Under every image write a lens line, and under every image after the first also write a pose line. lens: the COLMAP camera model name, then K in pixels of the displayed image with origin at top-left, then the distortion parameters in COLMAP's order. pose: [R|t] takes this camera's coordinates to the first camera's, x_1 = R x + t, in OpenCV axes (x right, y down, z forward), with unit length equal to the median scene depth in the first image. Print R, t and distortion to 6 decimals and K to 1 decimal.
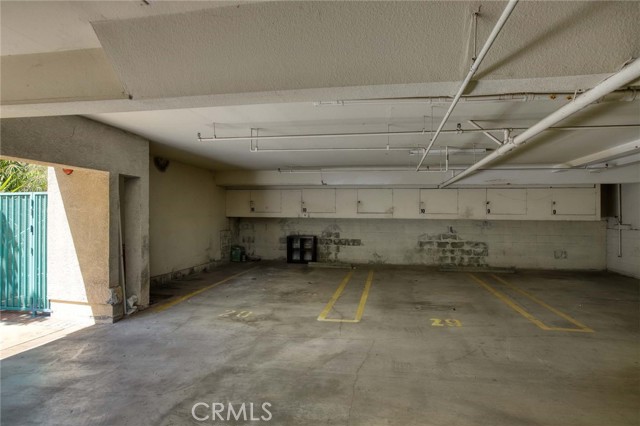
lens RADIAL K [[353.1, 0, 321.4], [0, 353.1, 212.1], [0, 0, 1]] dist [0.001715, 0.000294]
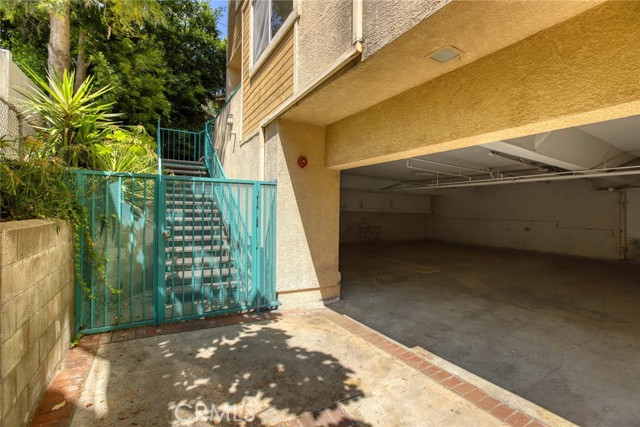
lens RADIAL K [[291.1, 0, 320.6], [0, 291.1, 214.4], [0, 0, 1]] dist [0.001563, 0.000631]
pose [[0.756061, -0.003266, 0.654493, -1.229673], [-0.015573, 0.999615, 0.022977, 0.010329], [-0.654316, -0.027564, 0.755719, 0.322064]]
